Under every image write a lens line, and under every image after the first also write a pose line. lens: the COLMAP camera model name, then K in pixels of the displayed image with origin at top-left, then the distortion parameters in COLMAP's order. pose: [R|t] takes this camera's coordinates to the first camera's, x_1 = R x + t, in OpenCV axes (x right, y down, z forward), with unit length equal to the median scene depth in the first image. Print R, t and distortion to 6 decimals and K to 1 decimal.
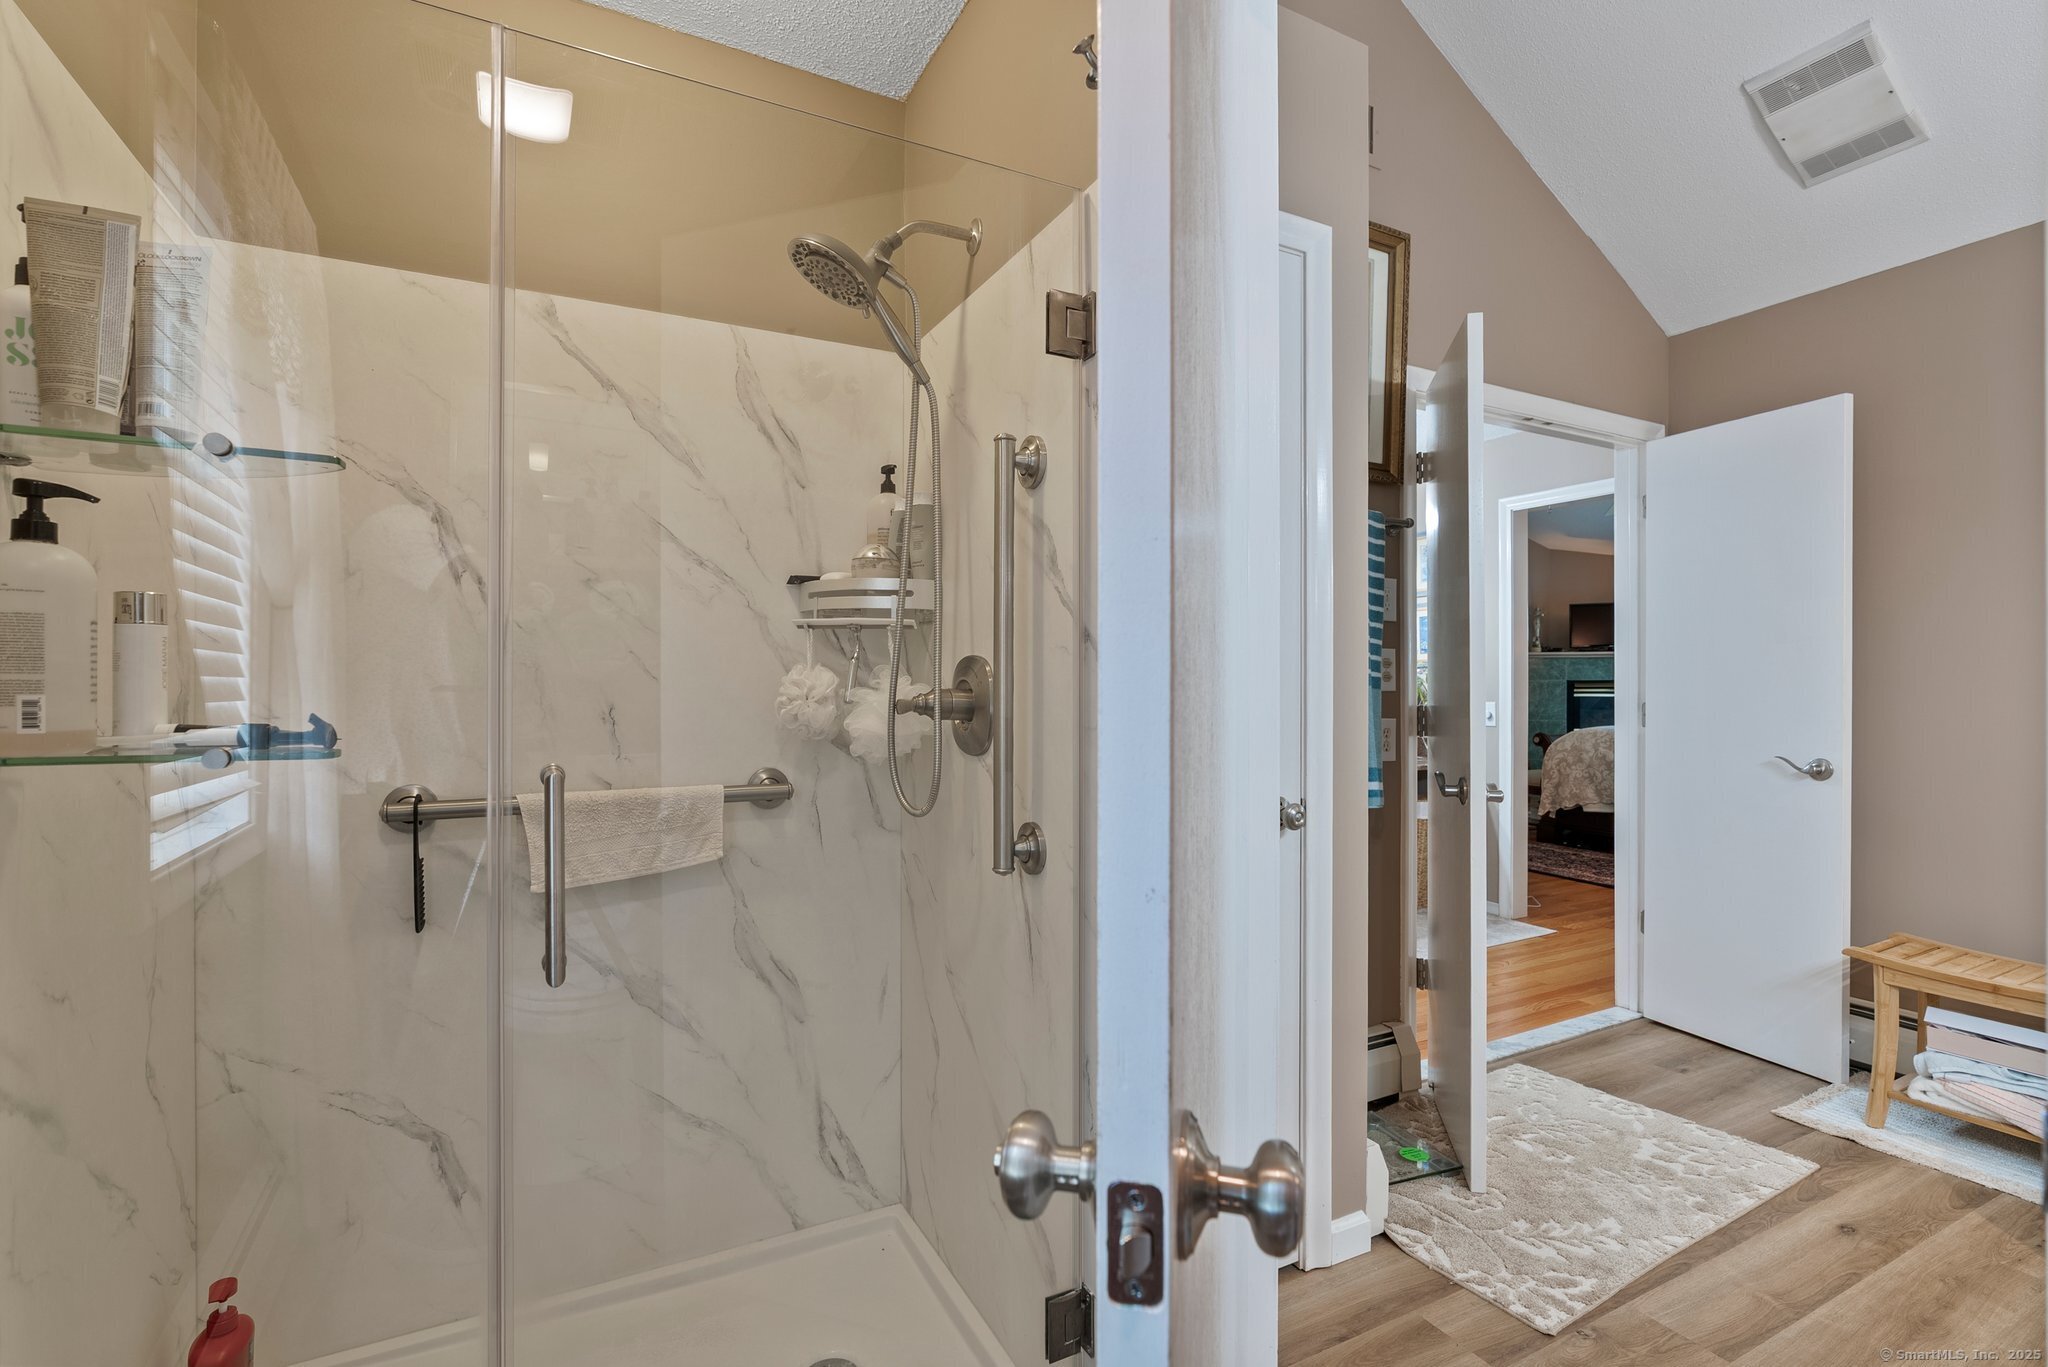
lens RADIAL K [[931.9, 0, 1033.4], [0, 931.9, 685.7], [0, 0, 1]] dist [-0.010921, 0.003072]
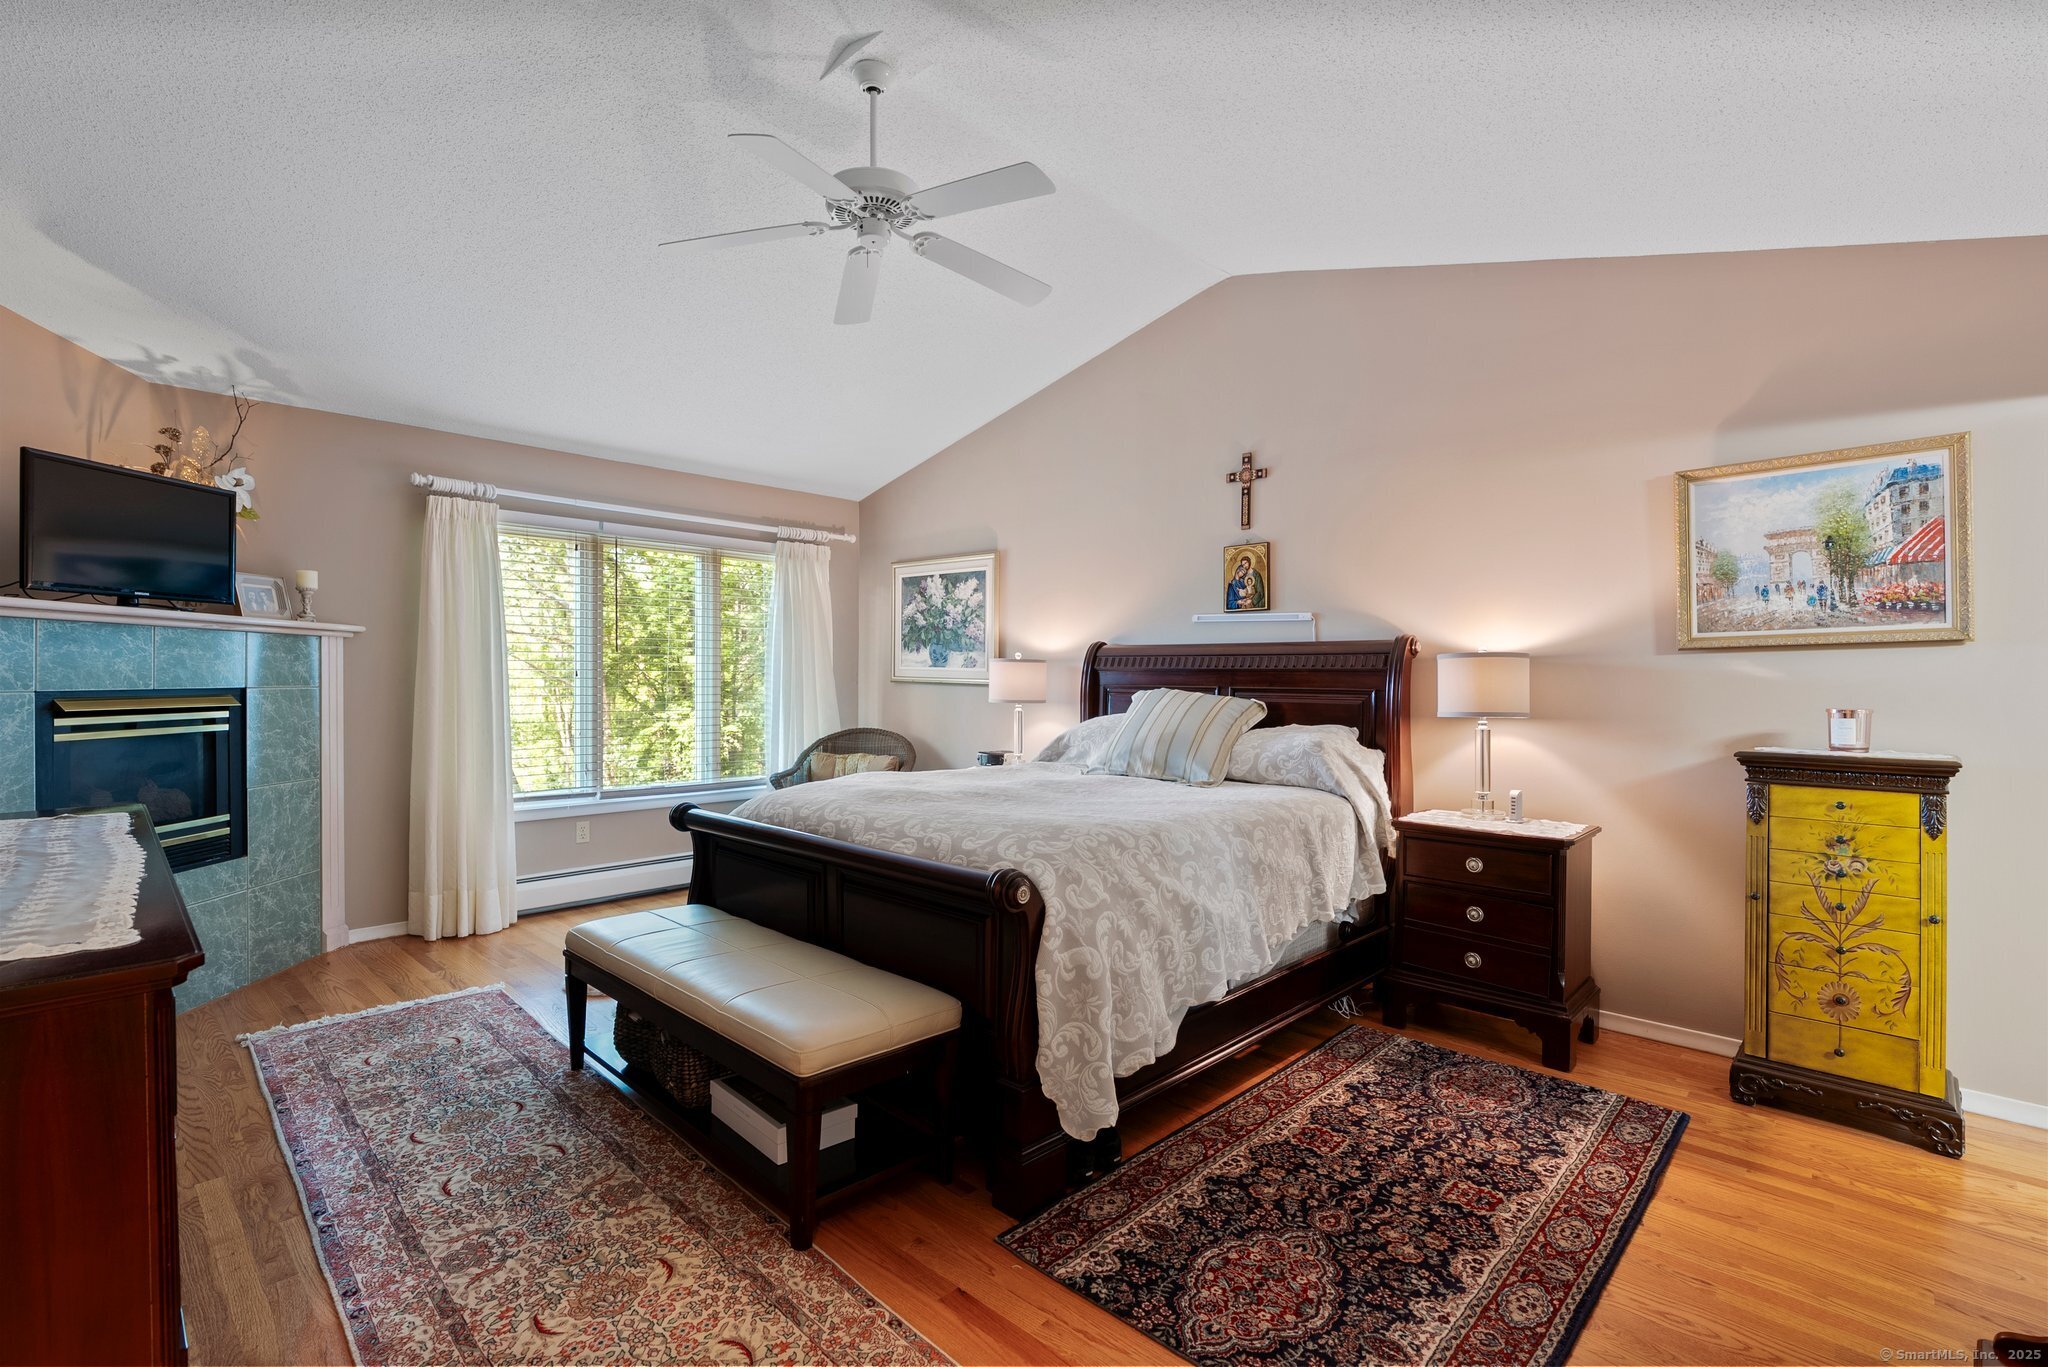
lens RADIAL K [[931.9, 0, 1029.4], [0, 931.9, 681.8], [0, 0, 1]] dist [-0.010921, 0.003072]
pose [[-0.333740, -0.006816, 0.942641, 0.253166], [0.000707, 0.999972, 0.007480, -0.016310], [-0.942665, 0.003163, -0.333726, 1.152482]]
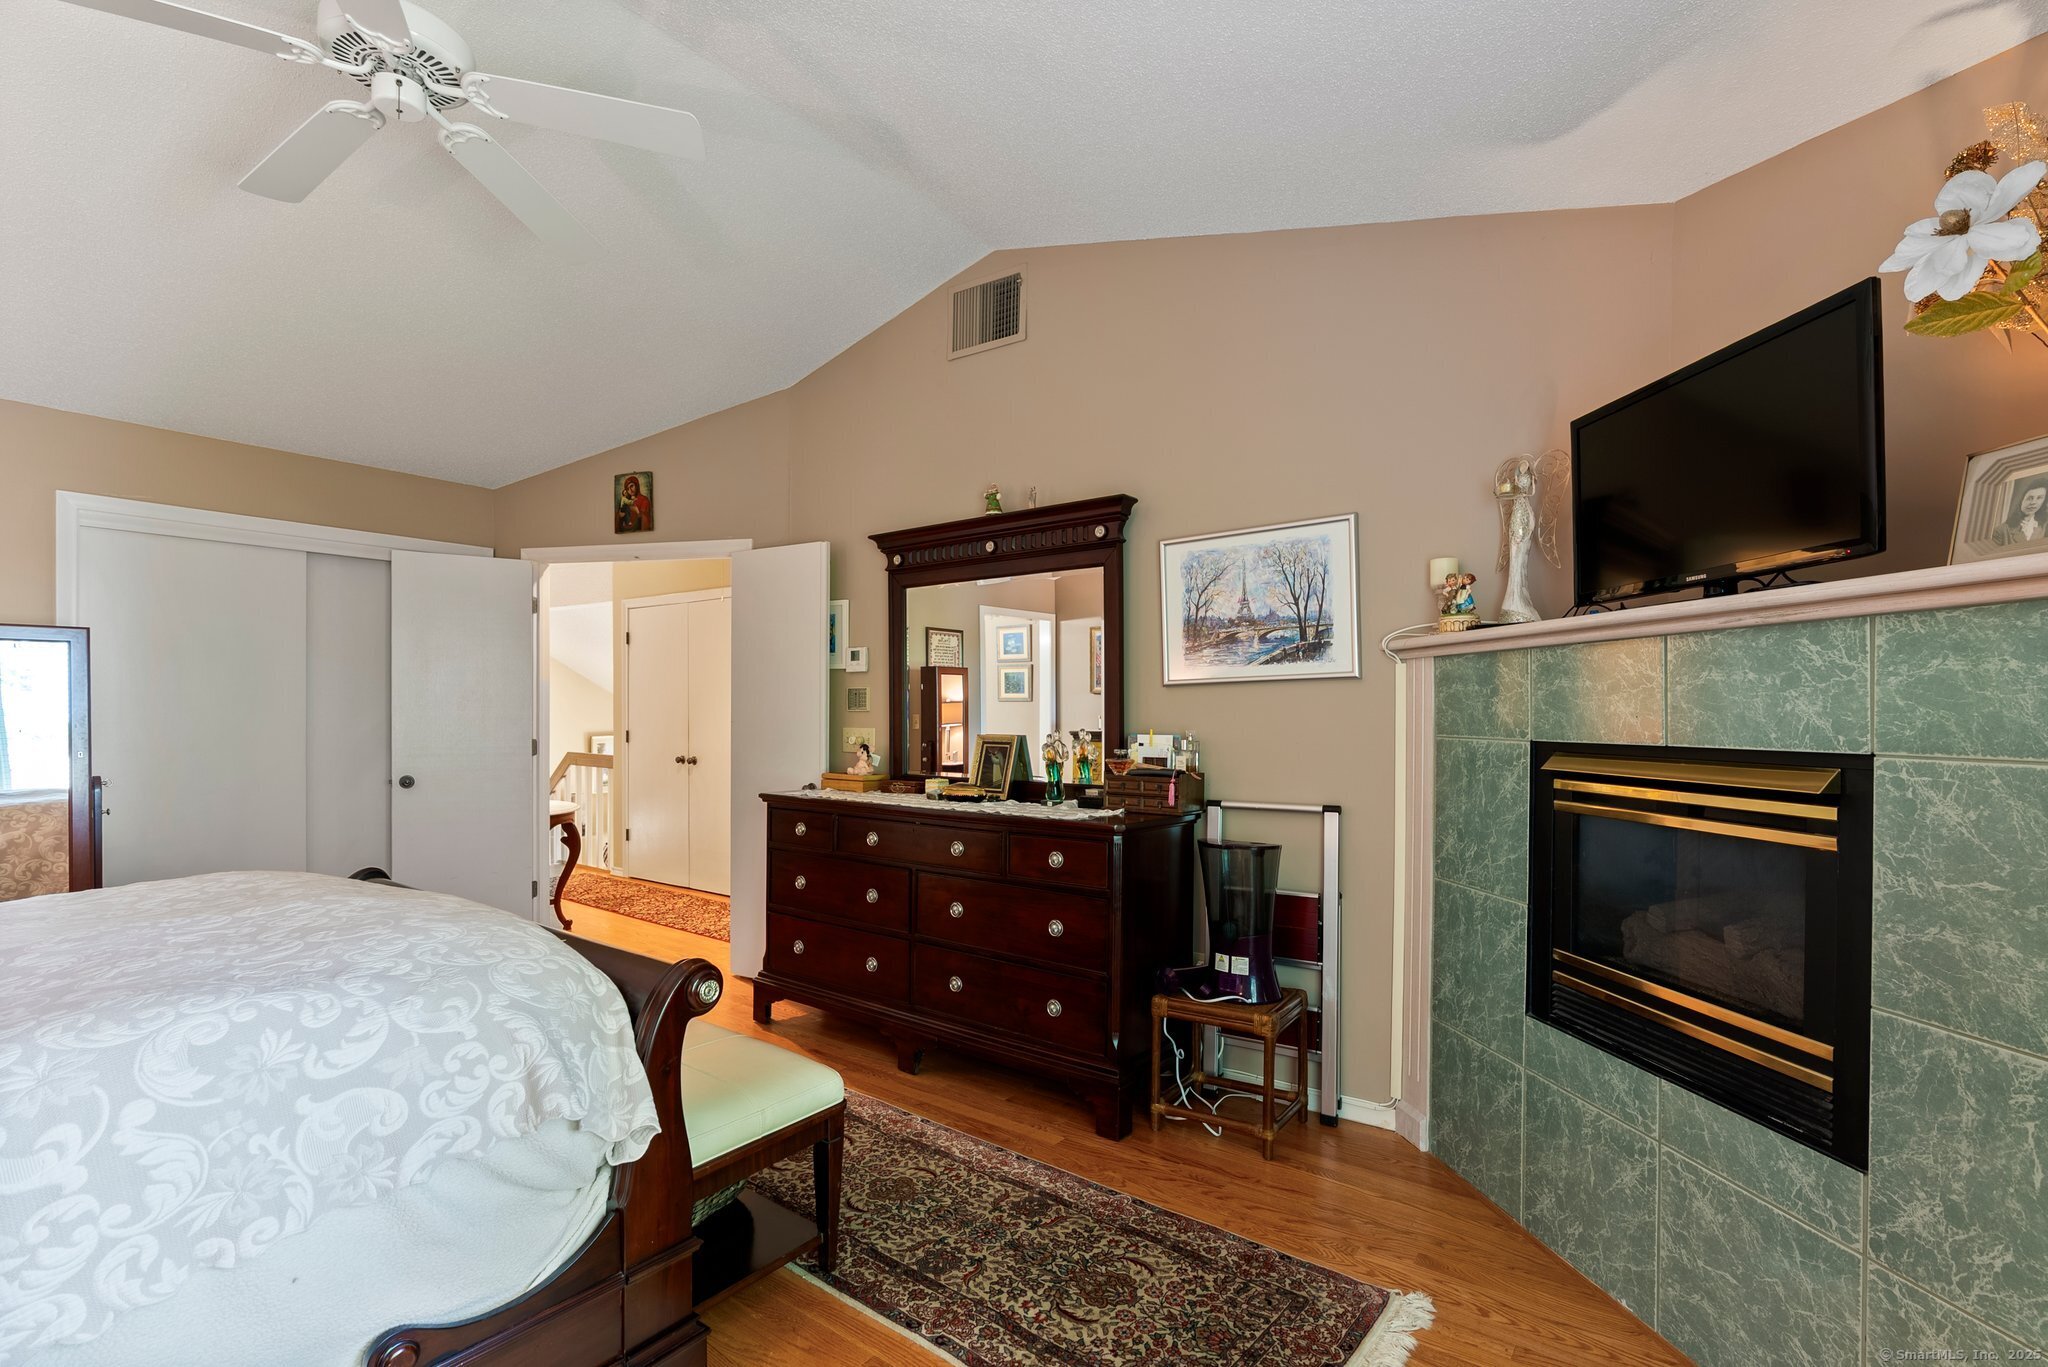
lens RADIAL K [[931.9, 0, 1021.1], [0, 931.9, 715.4], [0, 0, 1]] dist [-0.010921, 0.003072]
pose [[0.438857, 0.004272, -0.898547, 1.069688], [-0.005741, 0.999982, 0.001950, -0.017882], [0.898539, 0.004303, 0.438873, 1.127856]]
